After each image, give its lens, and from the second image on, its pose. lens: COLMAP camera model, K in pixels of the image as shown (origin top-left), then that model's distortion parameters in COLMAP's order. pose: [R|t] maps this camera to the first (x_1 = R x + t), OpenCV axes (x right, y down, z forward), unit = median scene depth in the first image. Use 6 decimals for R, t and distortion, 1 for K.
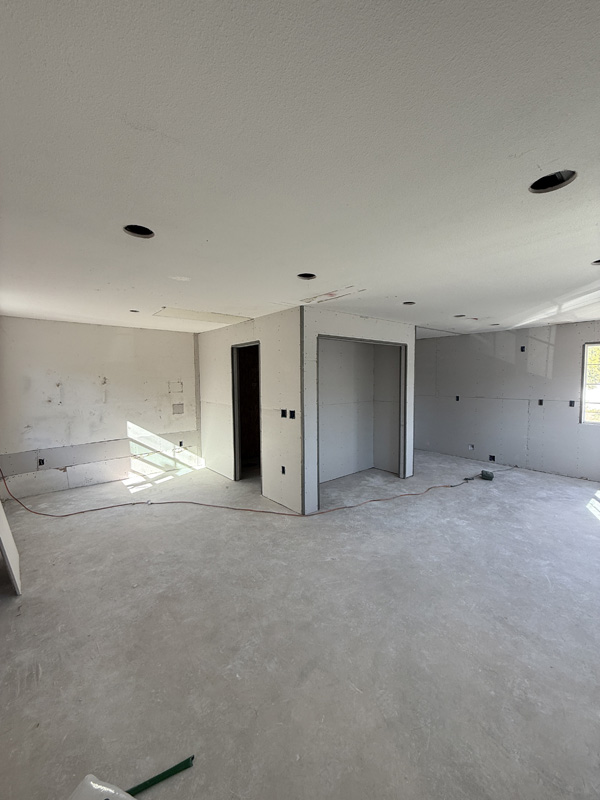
lens RADIAL K [[322.2, 0, 299.2], [0, 322.2, 399.3], [0, 0, 1]] dist [-0.006143, 0.001270]
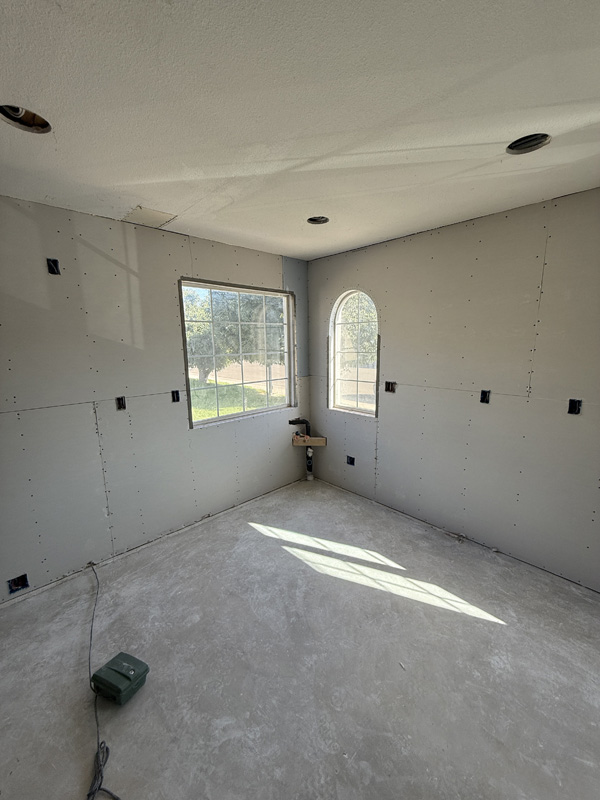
lens RADIAL K [[322.2, 0, 296.8], [0, 322.2, 385.1], [0, 0, 1]] dist [-0.006143, 0.001270]
pose [[-0.065391, -0.126679, 0.989786, 0.315130], [0.087969, 0.987315, 0.132175, -0.056635], [-0.993975, 0.095713, -0.053418, 0.826085]]
